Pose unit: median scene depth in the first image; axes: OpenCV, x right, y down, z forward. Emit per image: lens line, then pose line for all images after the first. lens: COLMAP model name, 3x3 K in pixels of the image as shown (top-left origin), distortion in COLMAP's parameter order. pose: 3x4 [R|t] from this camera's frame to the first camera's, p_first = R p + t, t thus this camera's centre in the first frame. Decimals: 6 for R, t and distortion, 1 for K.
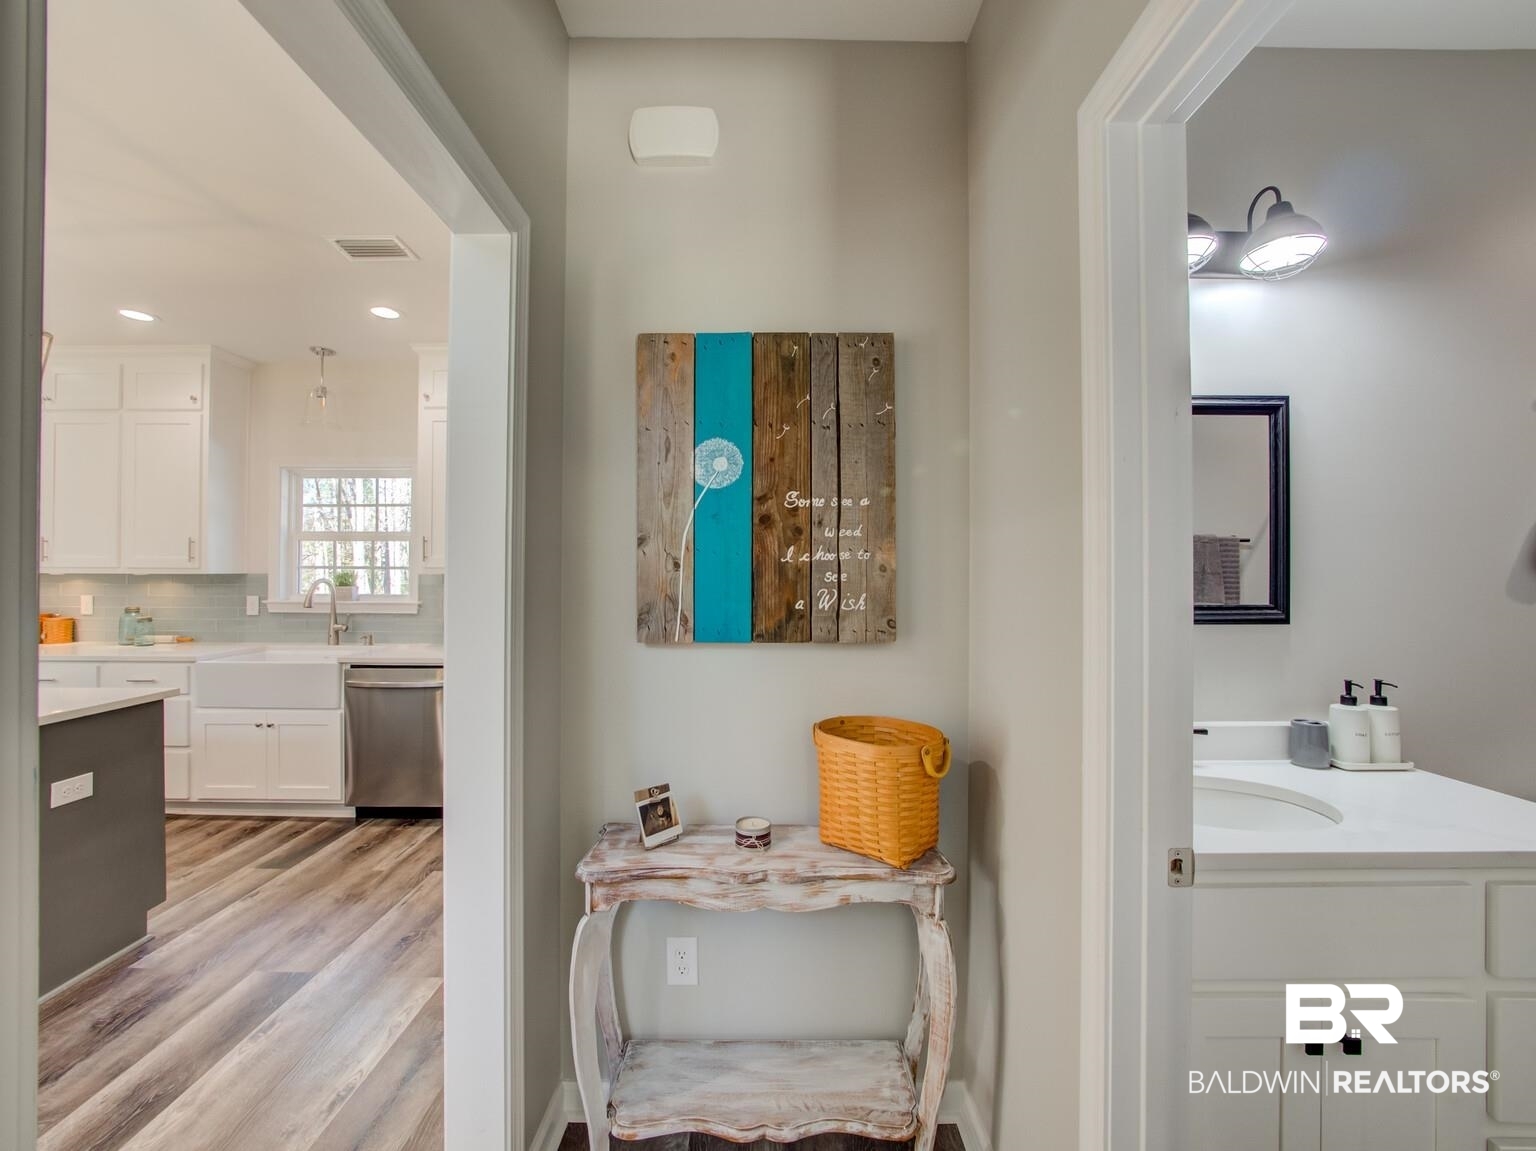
lens RADIAL K [[626.4, 0, 769.3], [0, 626.4, 566.9], [0, 0, 1]] dist [-0.030874, 0.007433]
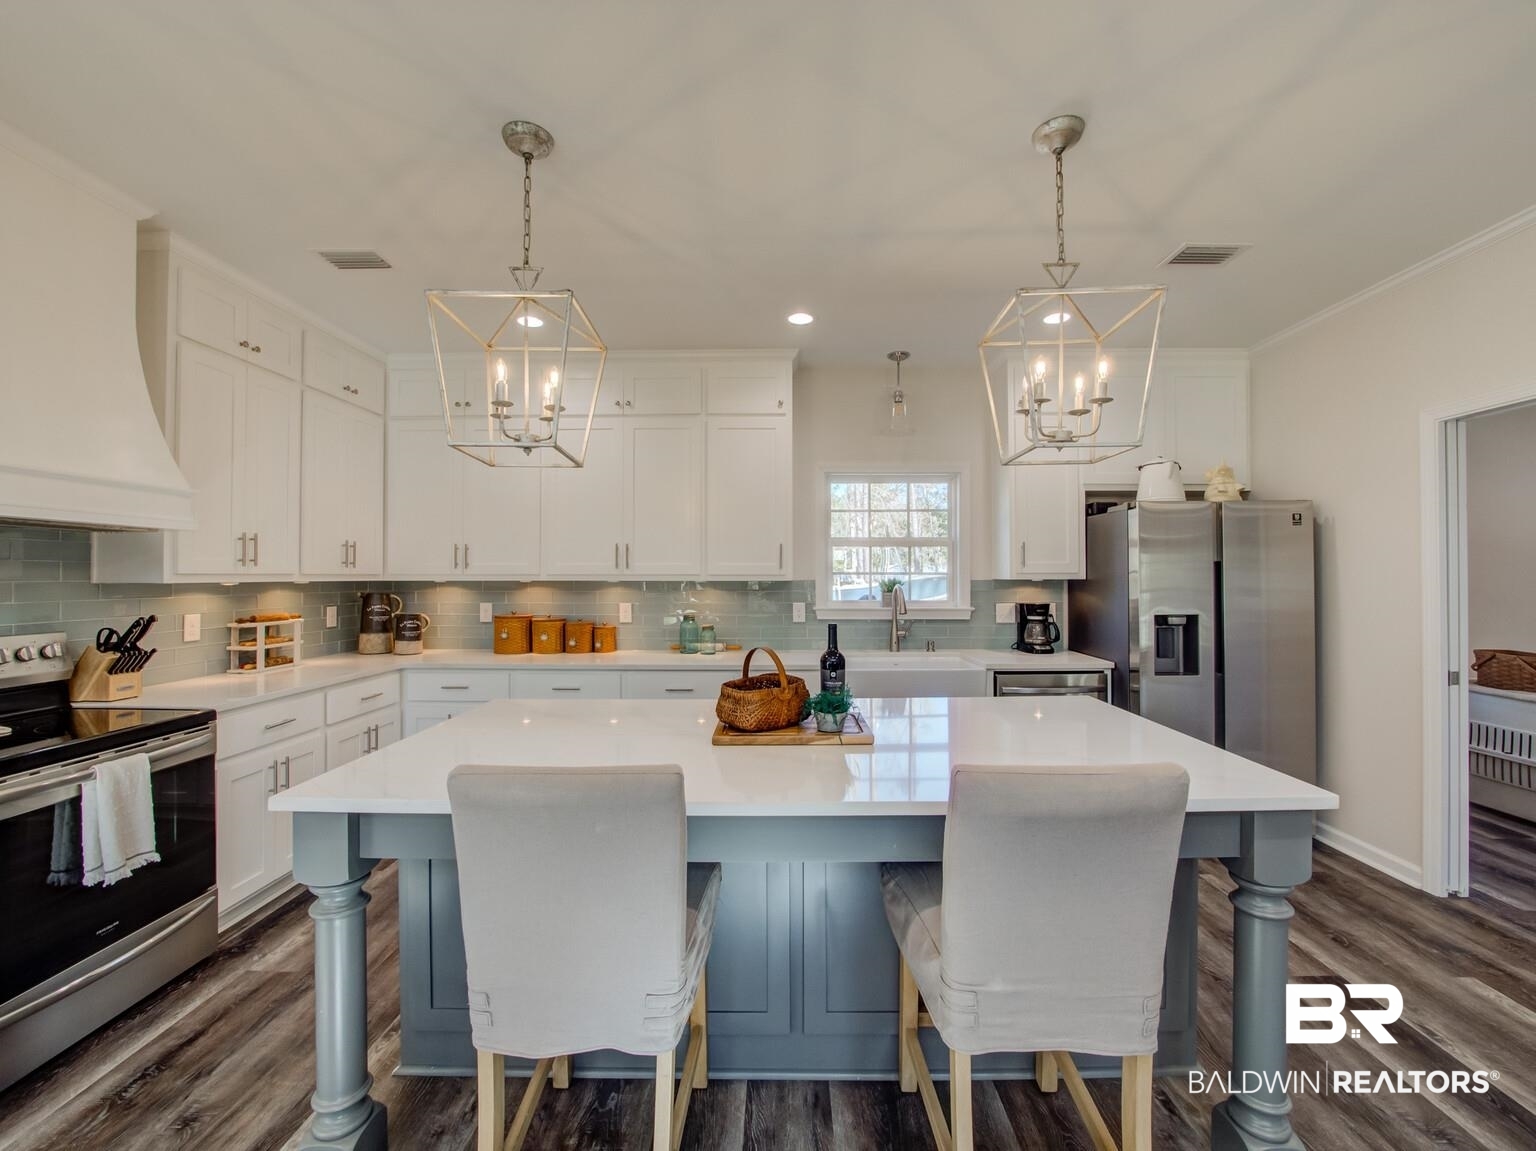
lens RADIAL K [[628.1, 0, 752.5], [0, 628.1, 570.1], [0, 0, 1]] dist [-0.029150, 0.006732]
pose [[0.999553, -0.002544, -0.029784, -0.887006], [0.002498, 0.999996, -0.001593, -0.004357], [0.029788, 0.001518, 0.999555, -0.010746]]
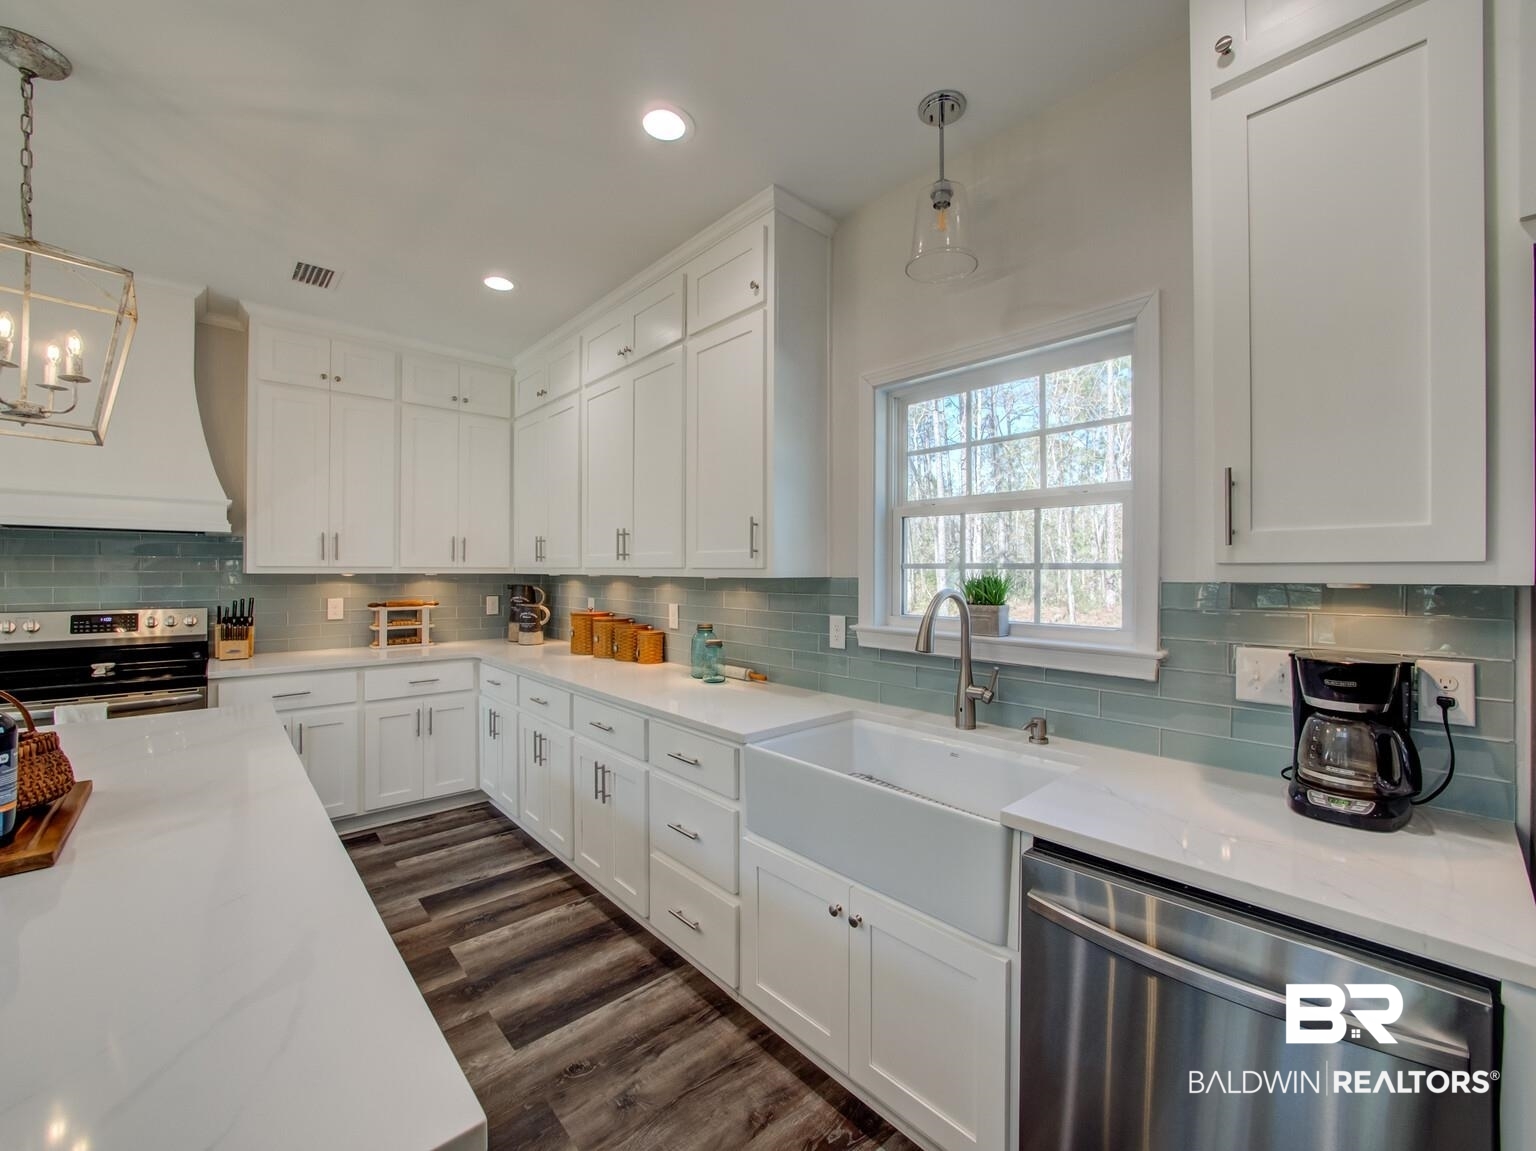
lens RADIAL K [[626.4, 0, 769.3], [0, 626.4, 566.9], [0, 0, 1]] dist [-0.030874, 0.007433]
pose [[0.663660, -0.003950, -0.748024, -0.440590], [0.006456, 0.999979, 0.000447, 0.000389], [0.748007, -0.005126, 0.663671, 0.560443]]
